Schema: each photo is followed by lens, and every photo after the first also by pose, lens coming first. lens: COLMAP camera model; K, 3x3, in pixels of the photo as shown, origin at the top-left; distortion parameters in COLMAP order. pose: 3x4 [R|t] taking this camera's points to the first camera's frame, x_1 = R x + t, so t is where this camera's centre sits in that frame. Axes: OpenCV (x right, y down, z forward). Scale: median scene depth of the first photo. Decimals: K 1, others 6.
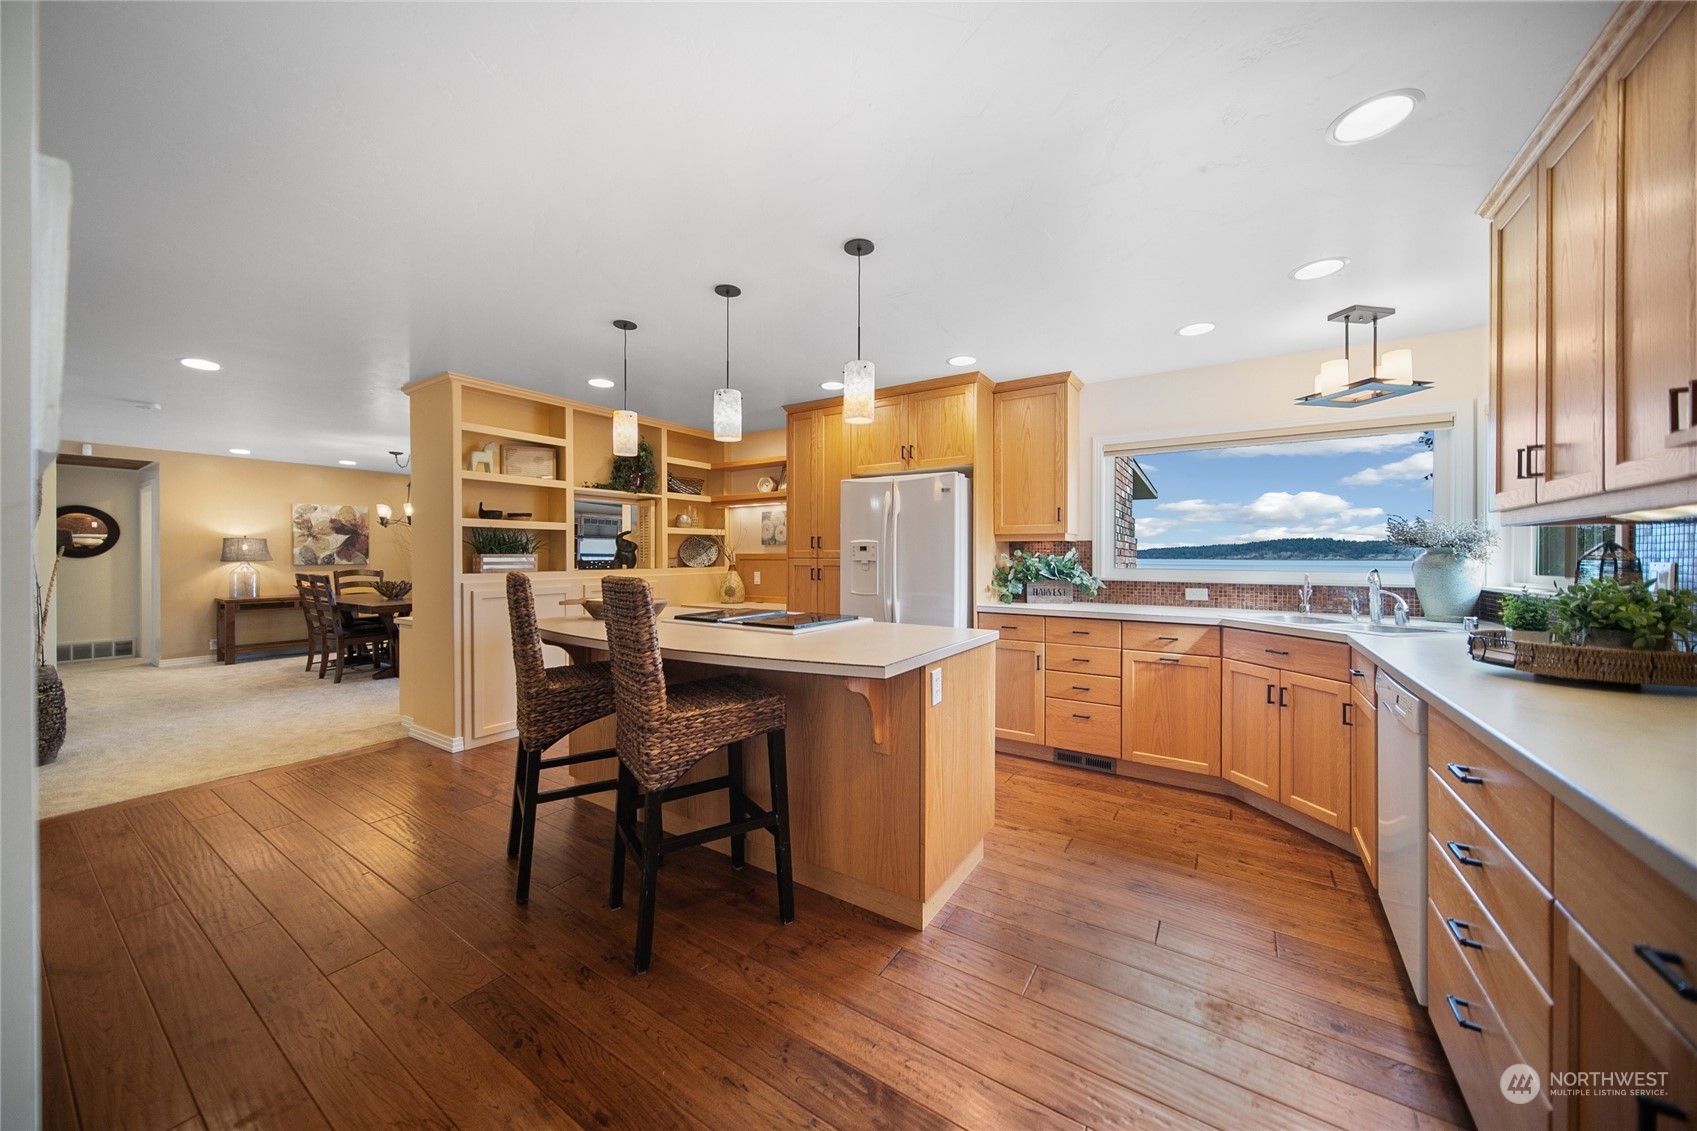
lens RADIAL K [[595.8, 0, 848.5], [0, 595.8, 565.5], [0, 0, 1]] dist [0.007807, 0.000024]
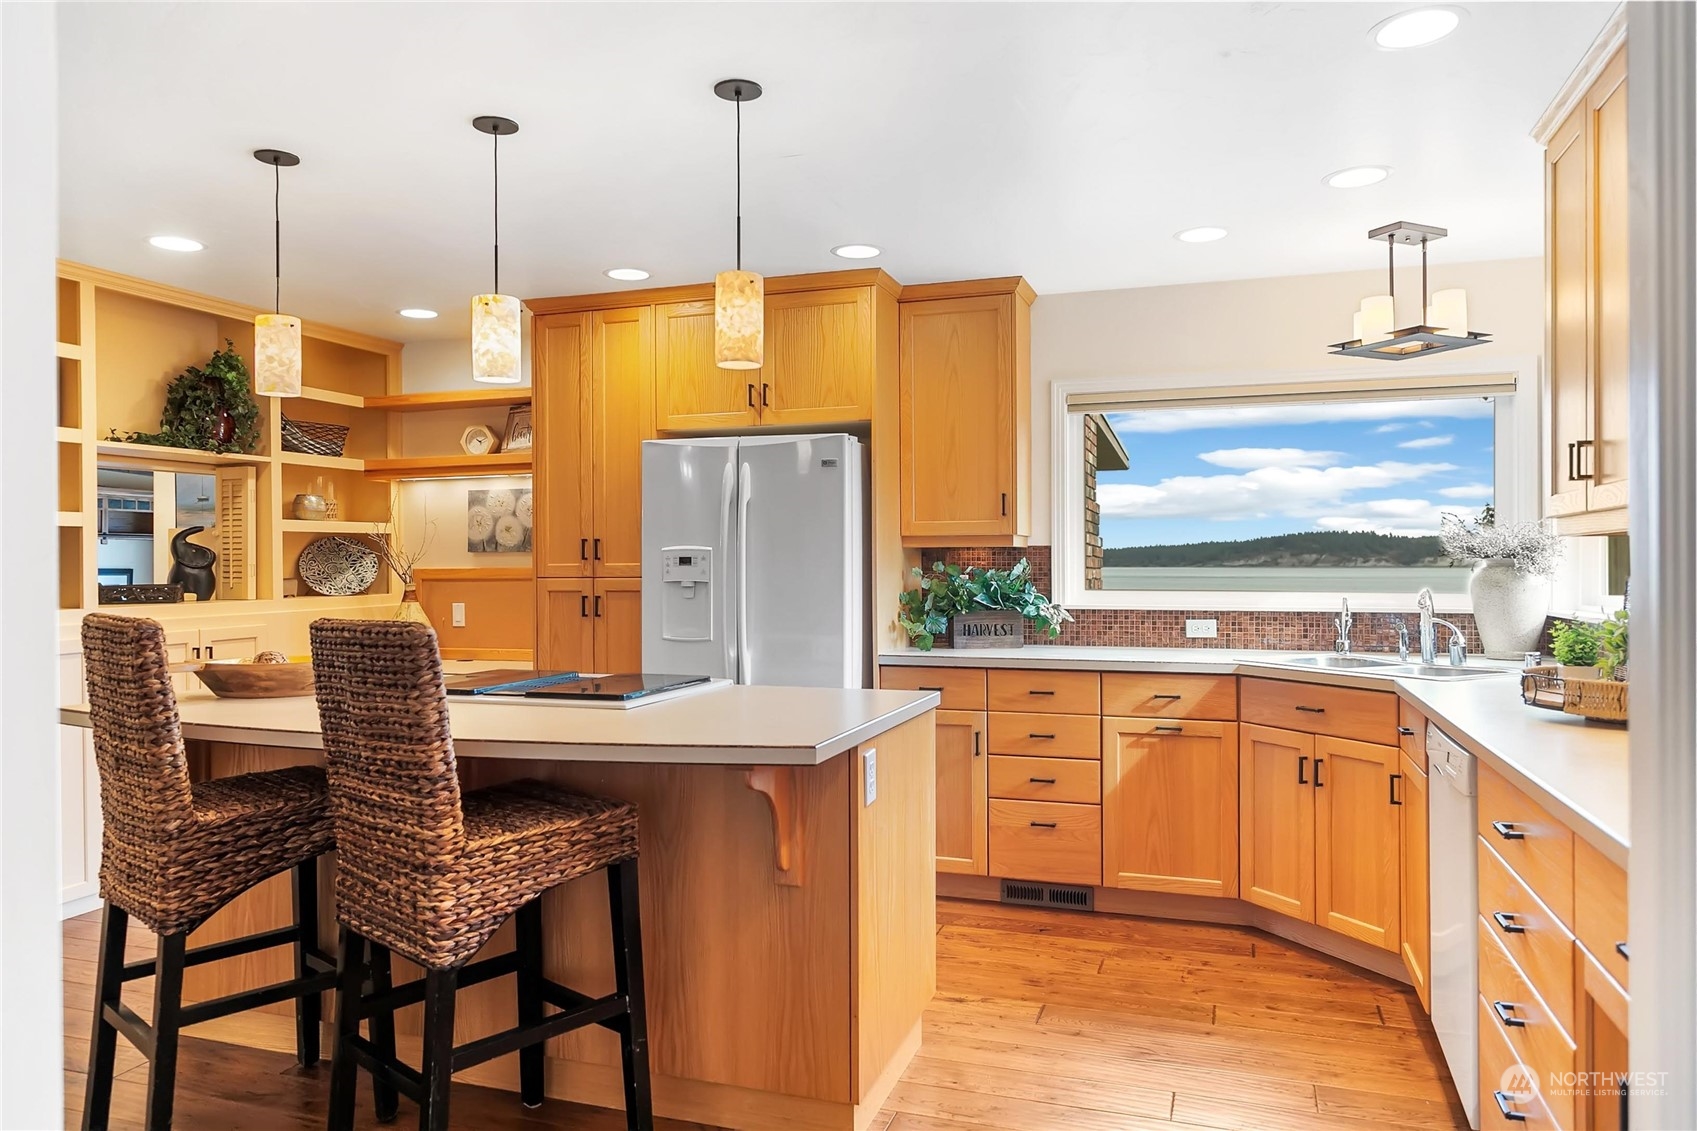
lens RADIAL K [[1136.1, 0, 872.9], [0, 1136.1, 587.6], [0, 0, 1]] dist [0.002239, 0.027520]
pose [[0.965287, -0.010750, 0.260969, -0.121598], [0.009637, 0.999938, 0.005545, -0.009725], [-0.261012, -0.002837, 0.965331, -0.147893]]
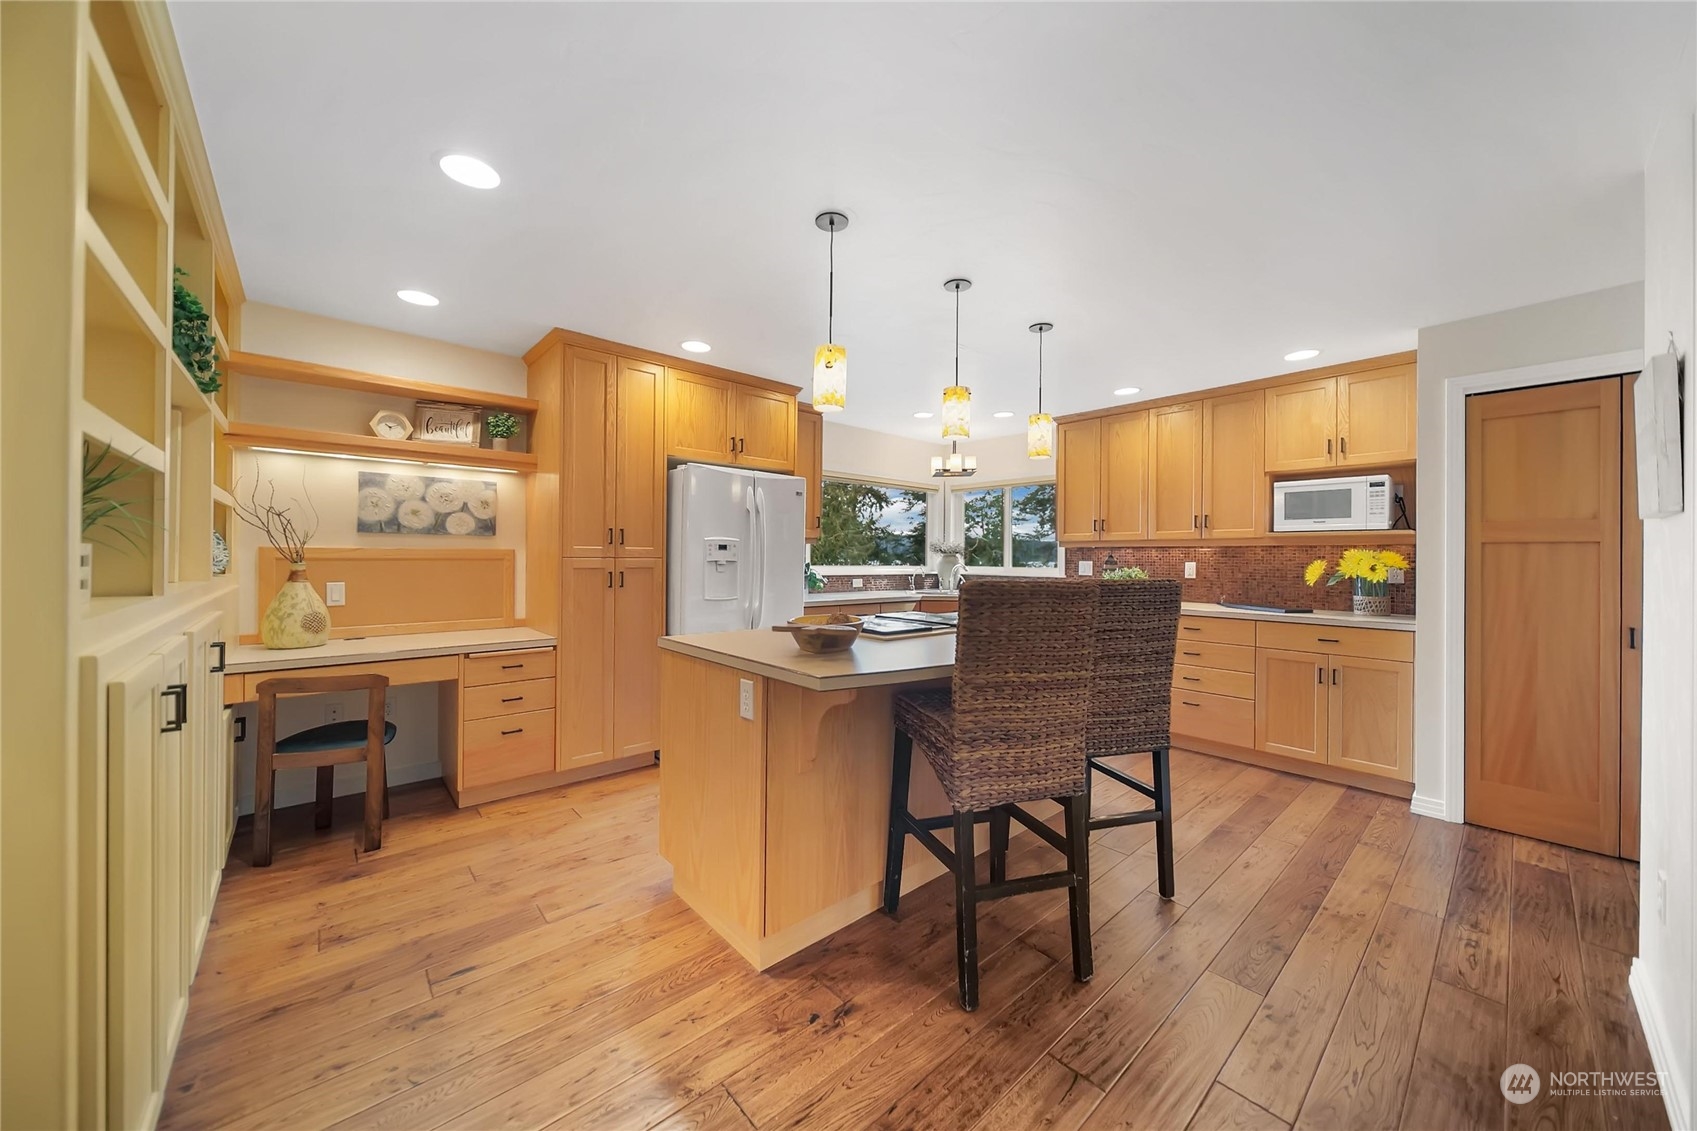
lens RADIAL K [[595.8, 0, 848.5], [0, 595.8, 565.5], [0, 0, 1]] dist [0.007807, 0.000024]
pose [[0.265253, -0.011821, 0.964106, -1.084610], [0.006177, 0.999925, 0.010561, -0.013418], [-0.964159, 0.003154, 0.265306, 0.826435]]
